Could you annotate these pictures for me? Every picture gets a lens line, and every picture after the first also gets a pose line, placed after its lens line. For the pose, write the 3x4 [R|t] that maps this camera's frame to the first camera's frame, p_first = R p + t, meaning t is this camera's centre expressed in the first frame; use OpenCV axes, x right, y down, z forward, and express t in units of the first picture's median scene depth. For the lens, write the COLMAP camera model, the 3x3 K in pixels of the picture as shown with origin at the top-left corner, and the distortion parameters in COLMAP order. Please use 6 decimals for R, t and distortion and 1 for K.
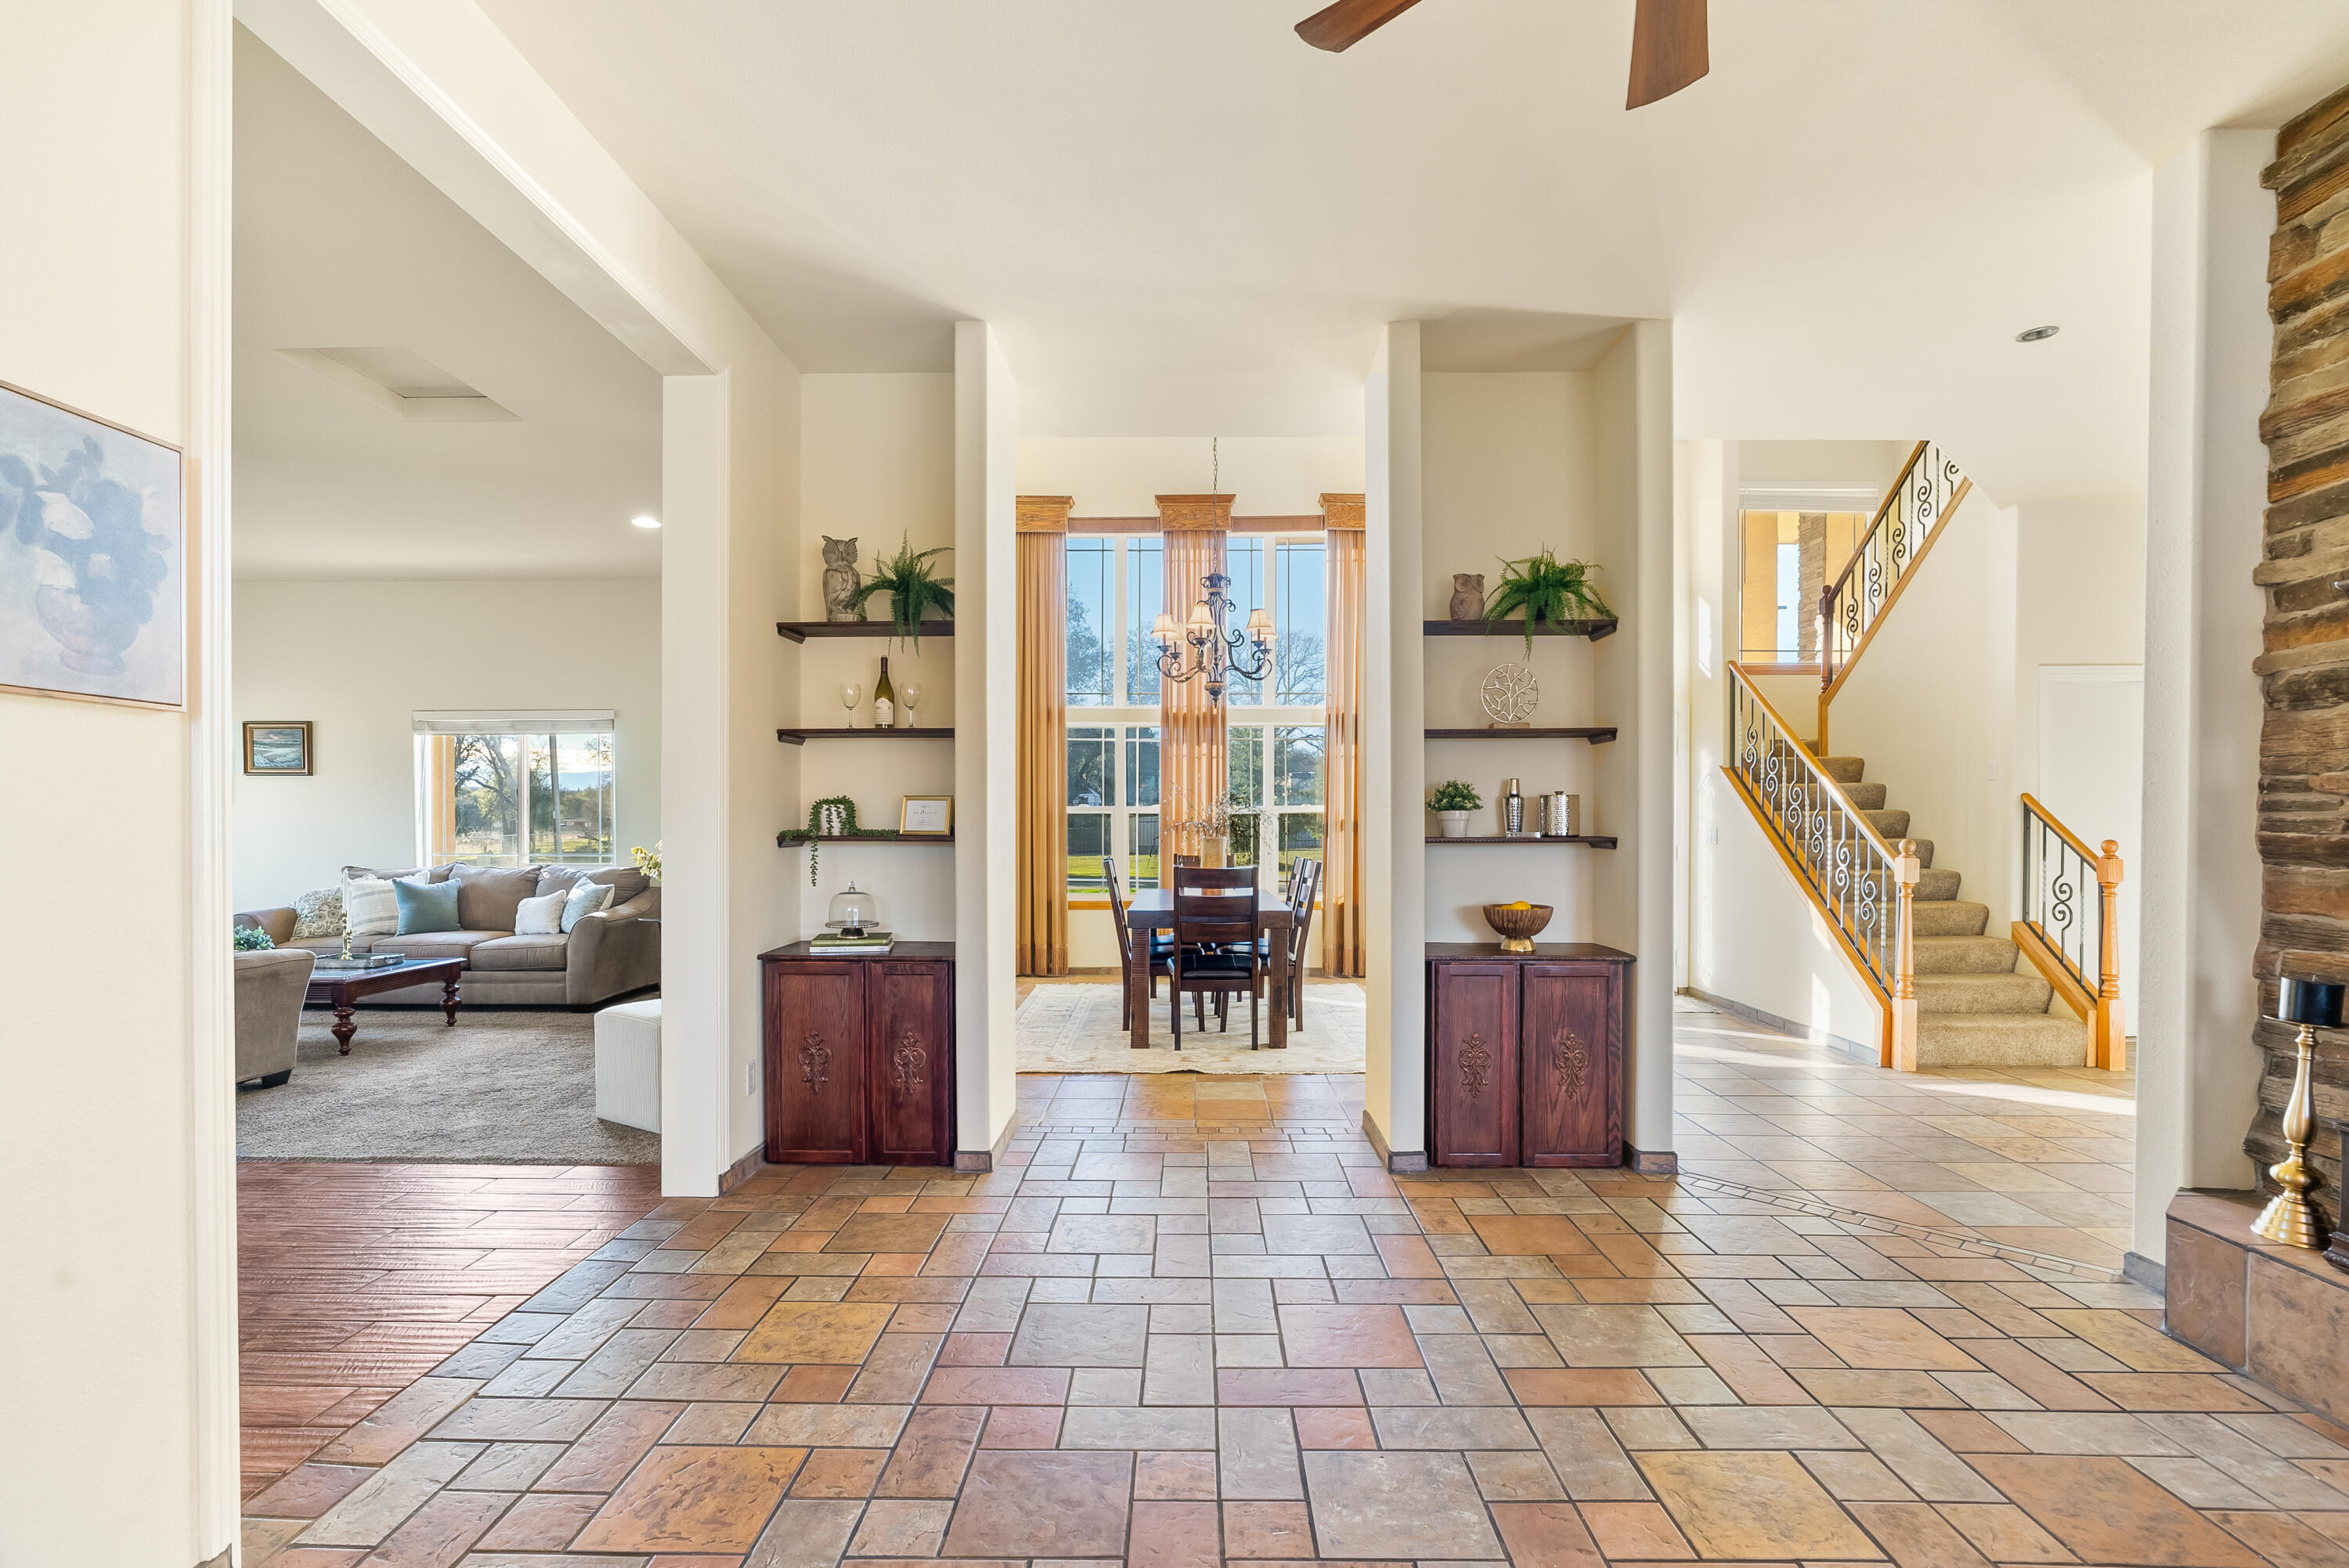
lens RADIAL K [[1077.7, 0, 1175.3], [0, 1077.7, 828.4], [0, 0, 1]] dist [-0.005987, 0.000060]
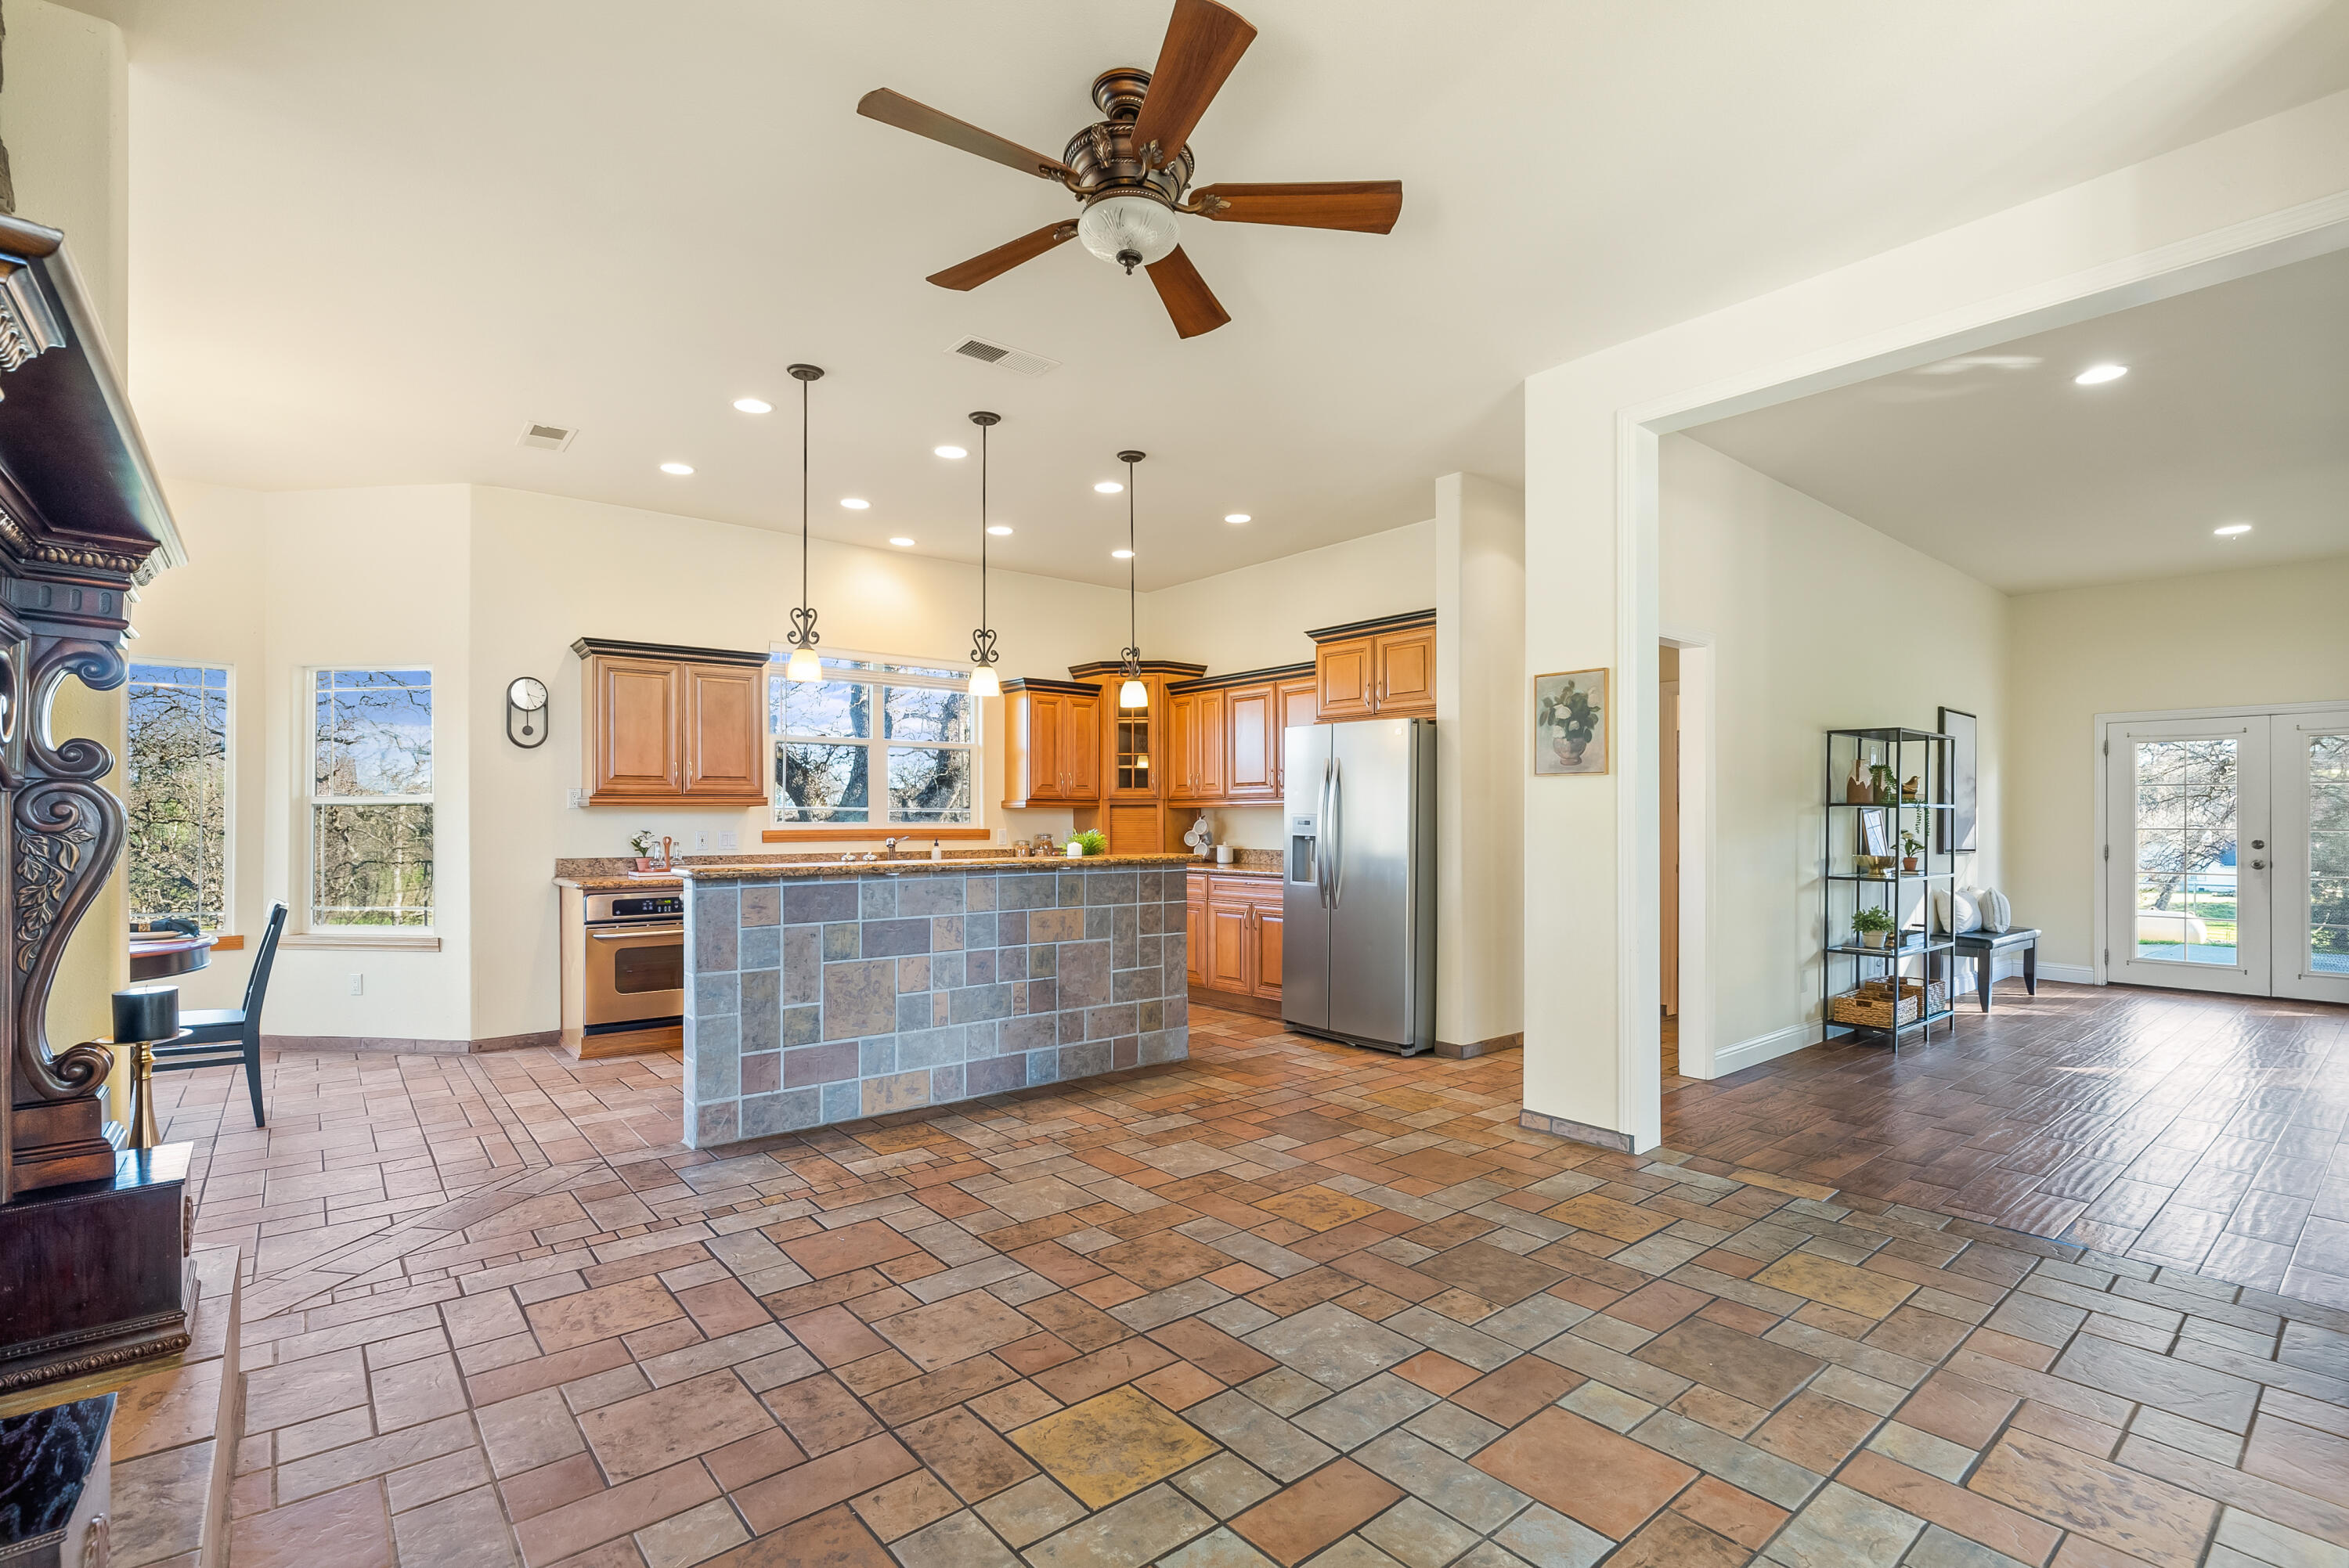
lens RADIAL K [[1072.4, 0, 1173.6], [0, 1072.4, 818.1], [0, 0, 1]] dist [-0.007128, 0.000141]
pose [[-0.761694, -0.002732, -0.647931, 0.849597], [-0.008373, 0.999949, 0.005627, -0.007851], [0.647883, 0.009711, -0.761678, 1.326055]]
